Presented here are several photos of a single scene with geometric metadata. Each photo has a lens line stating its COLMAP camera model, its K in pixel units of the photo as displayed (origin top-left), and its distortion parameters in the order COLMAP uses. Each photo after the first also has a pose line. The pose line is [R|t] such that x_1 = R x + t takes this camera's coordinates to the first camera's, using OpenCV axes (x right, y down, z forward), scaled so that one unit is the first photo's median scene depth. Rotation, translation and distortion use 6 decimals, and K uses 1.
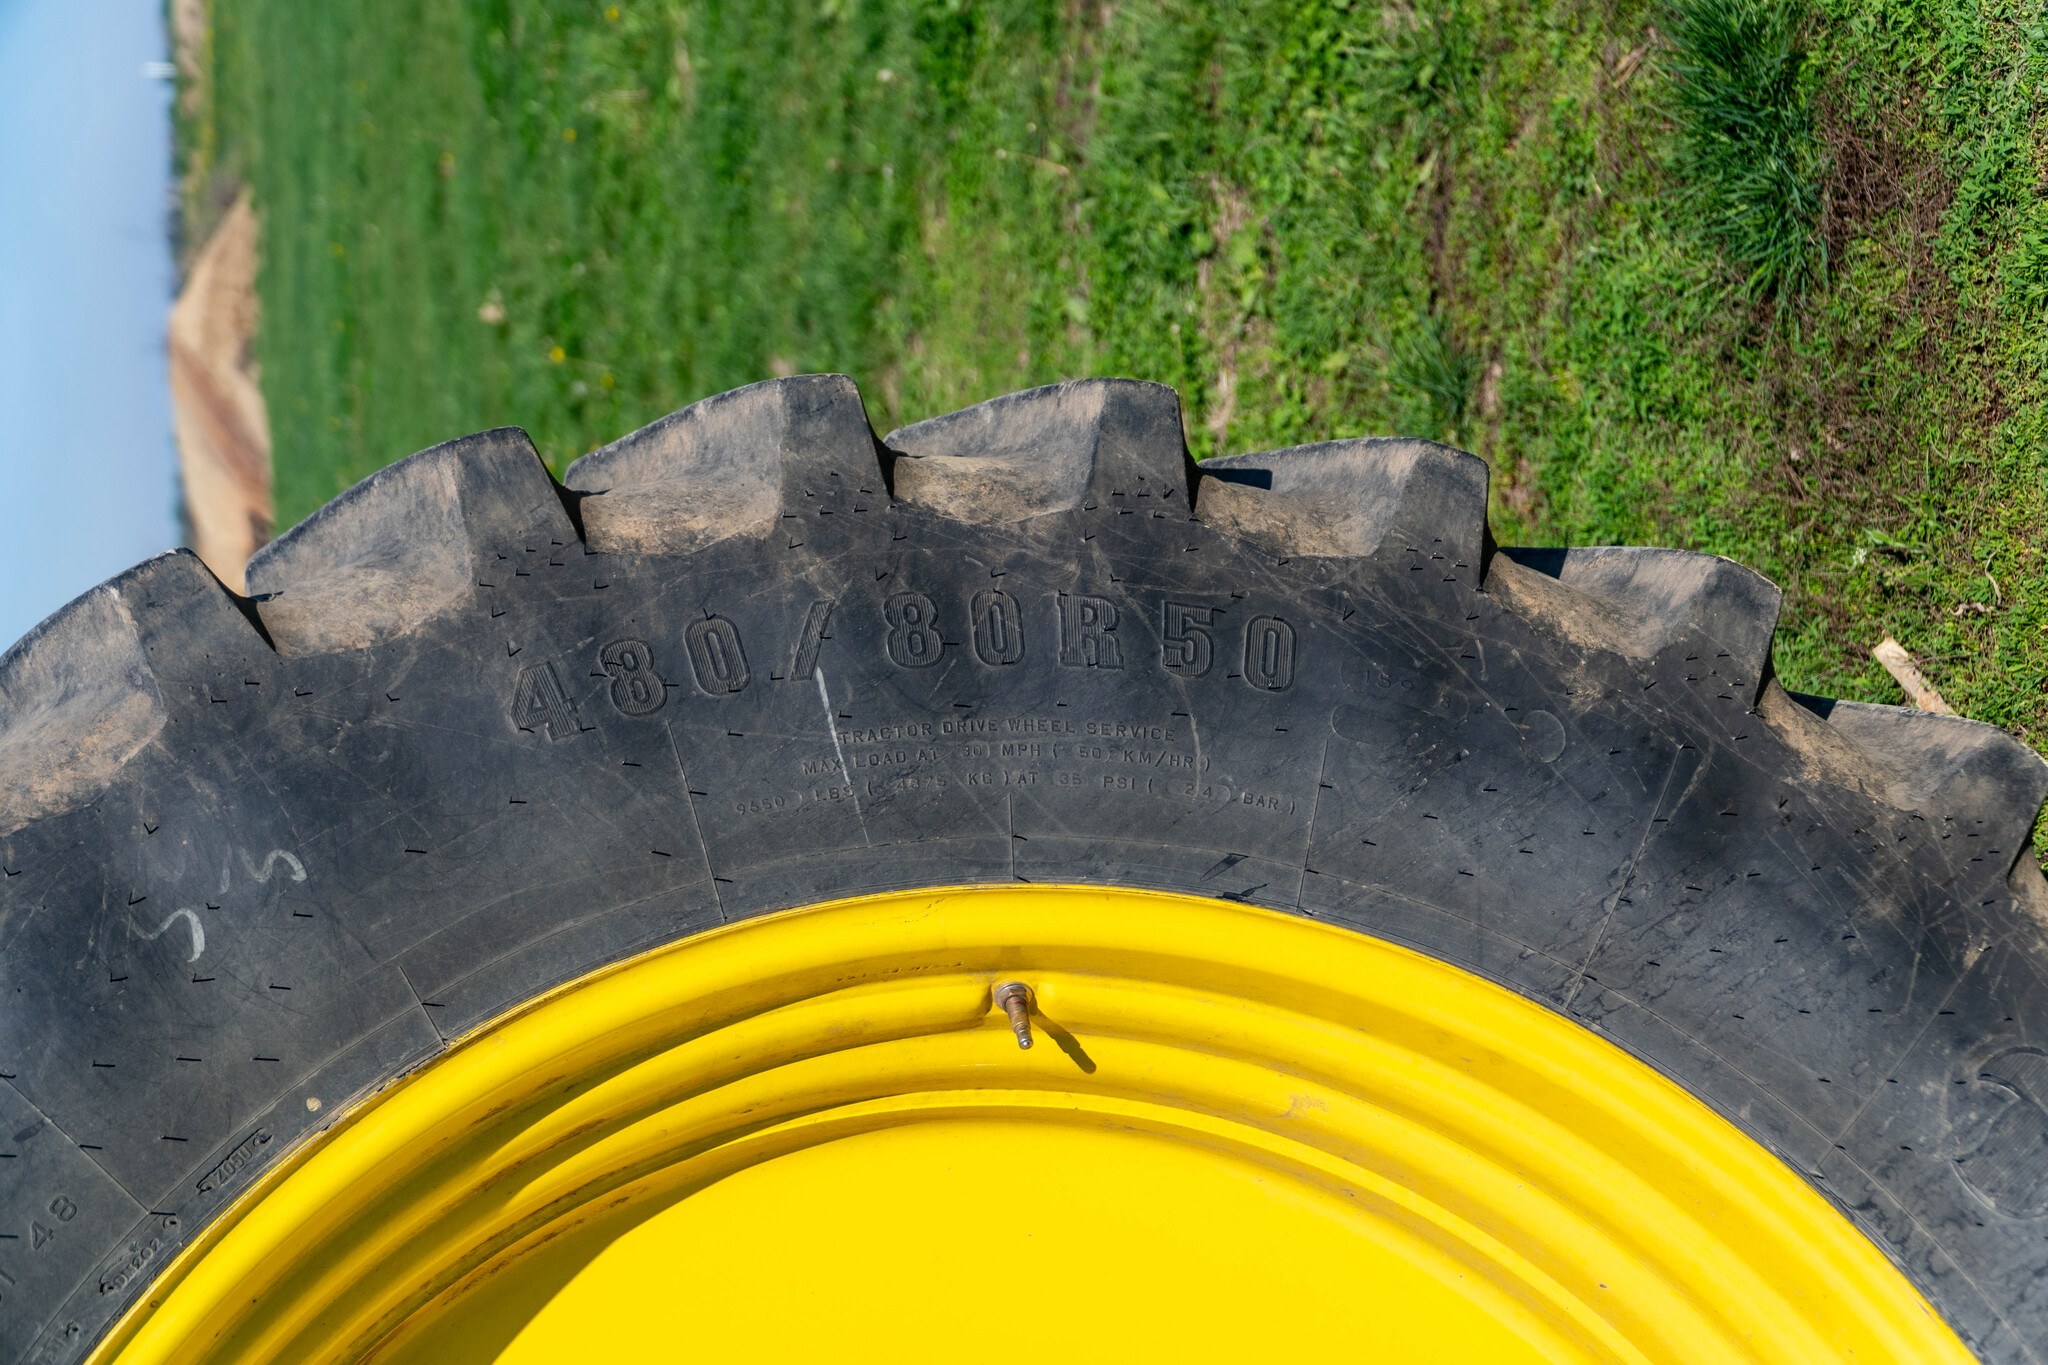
lens RADIAL K [[2647.5, 0, 1008.7], [0, 2647.5, 665.6], [0, 0, 1]] dist [0.123544, 0.018253]
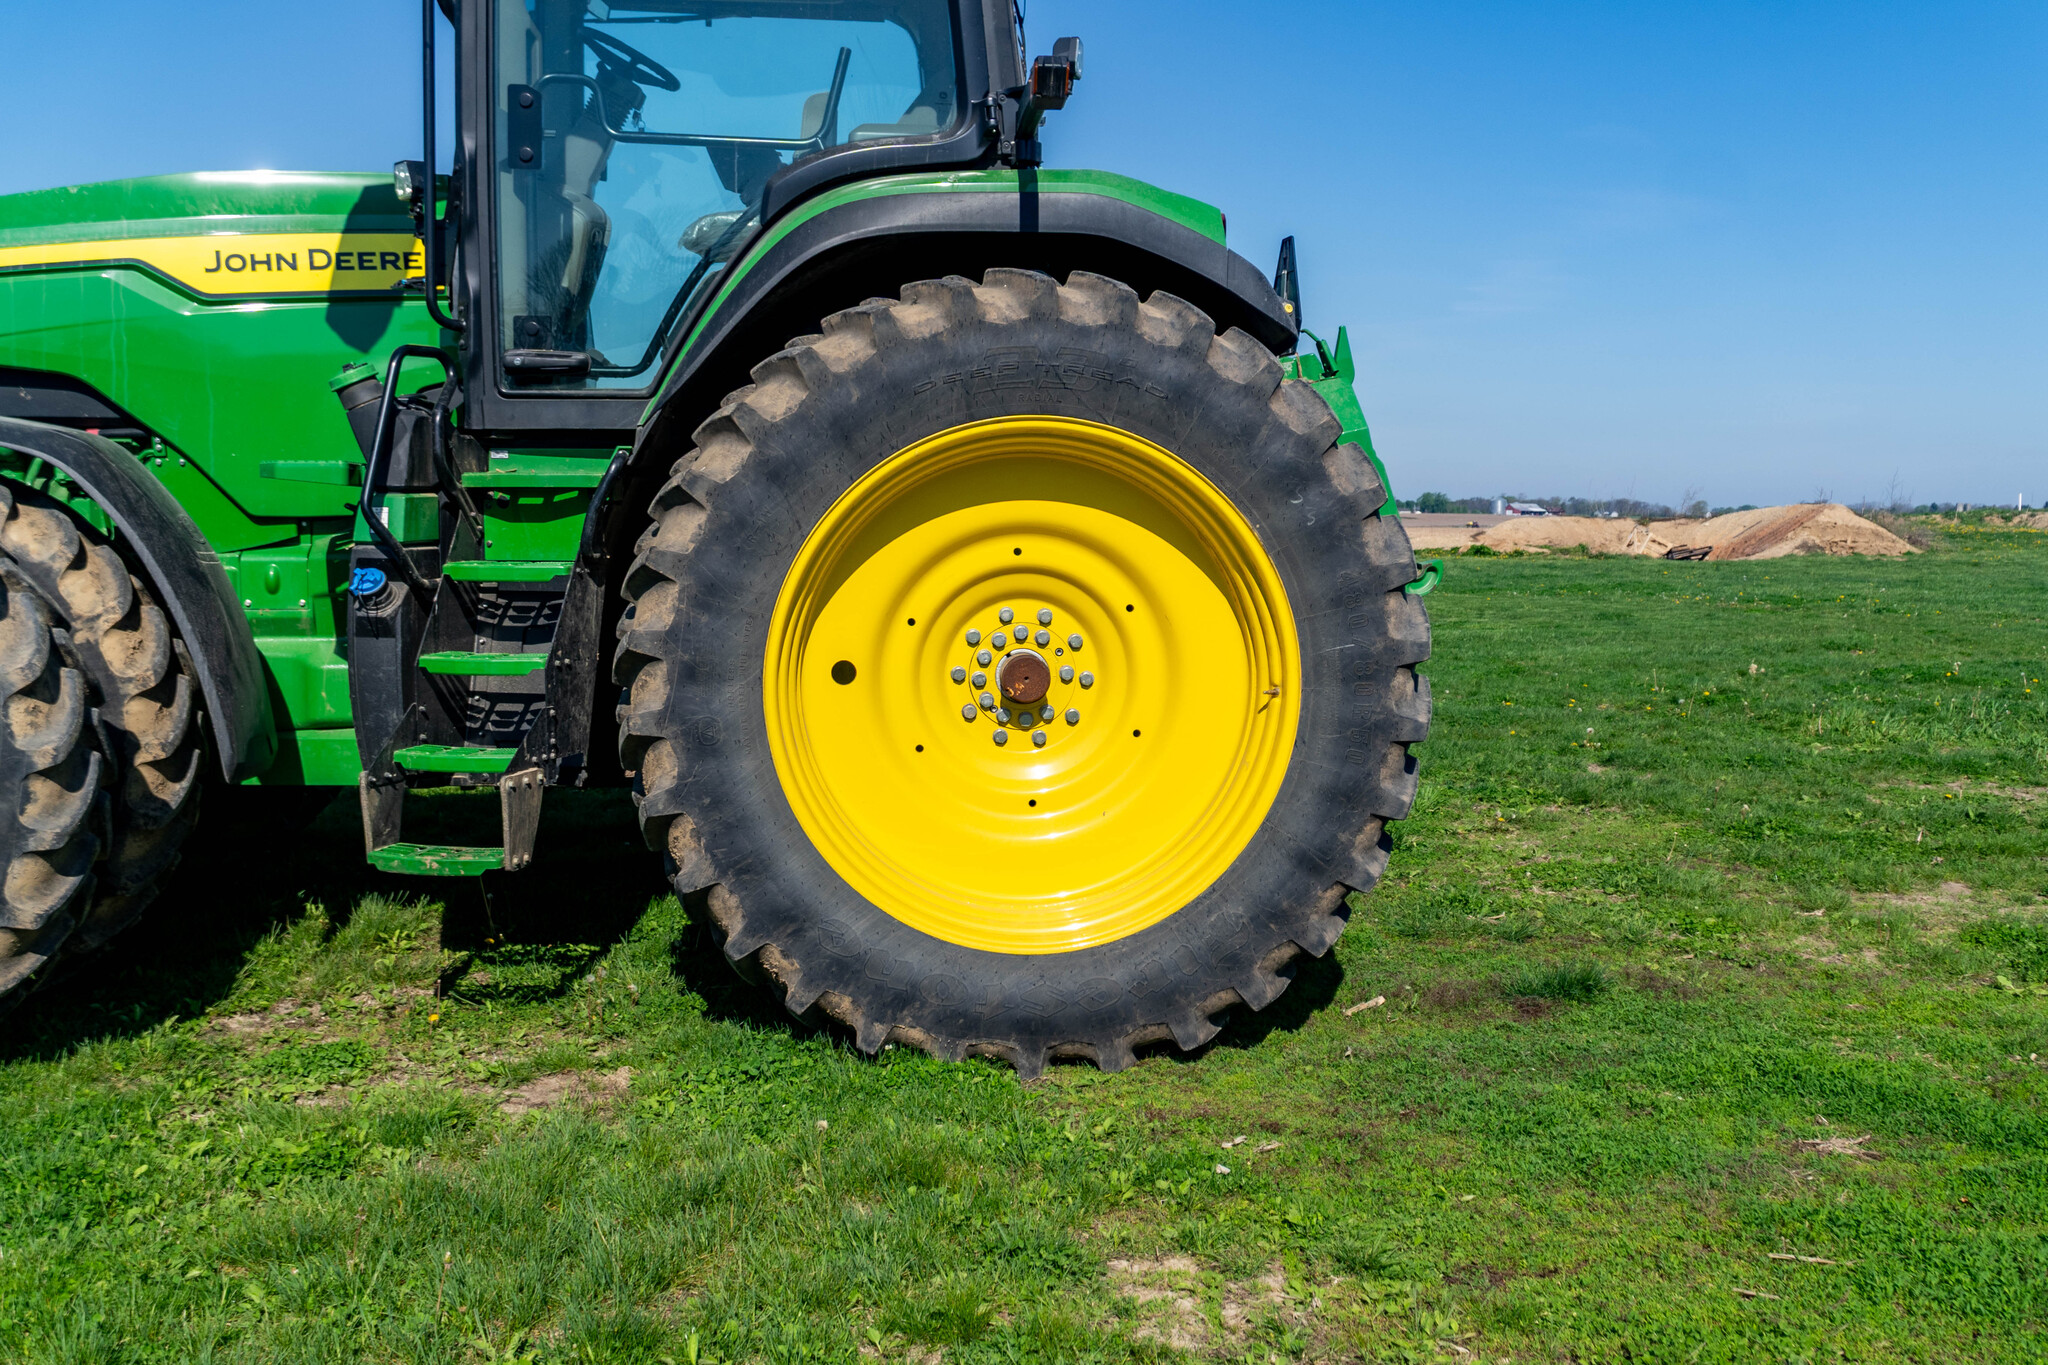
lens RADIAL K [[2098.3, 0, 1070.0], [0, 2098.3, 688.7], [0, 0, 1]] dist [0.065654, -0.045449]
pose [[-0.092529, 0.975062, -0.201725, 0.689732], [-0.950750, -0.026328, 0.308838, -0.582615], [0.295825, 0.220366, 0.929476, -2.150159]]
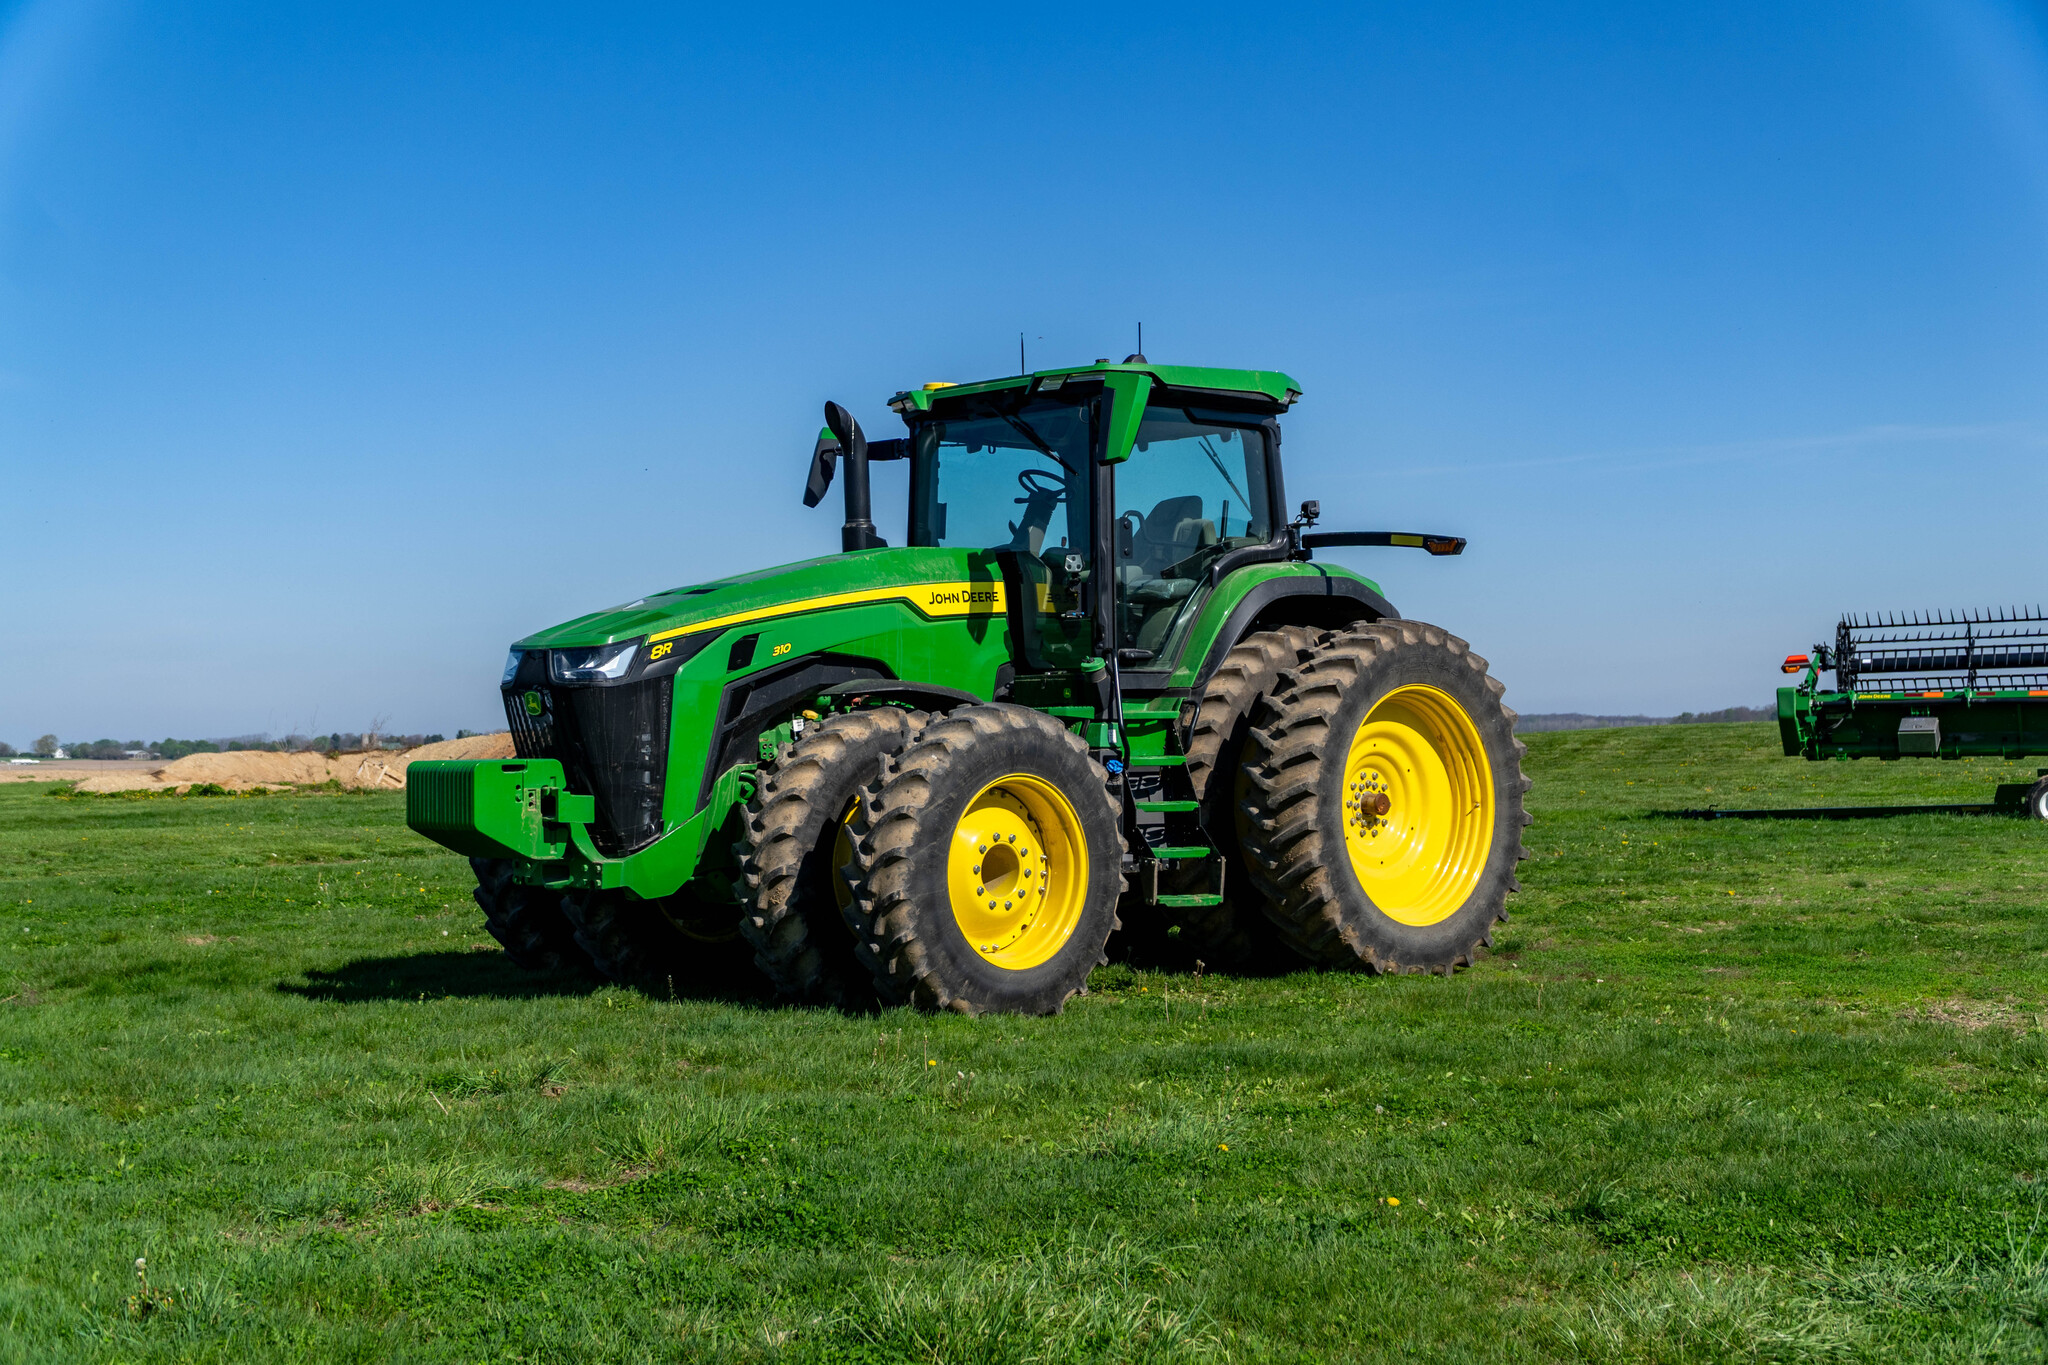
lens RADIAL K [[2647.5, 0, 1008.7], [0, 2647.5, 665.6], [0, 0, 1]] dist [0.123544, 0.018253]
pose [[0.108955, 0.945714, -0.306192, 2.216973], [-0.949481, 0.007814, -0.313727, 4.616351], [-0.294303, 0.324905, 0.898789, -7.065090]]
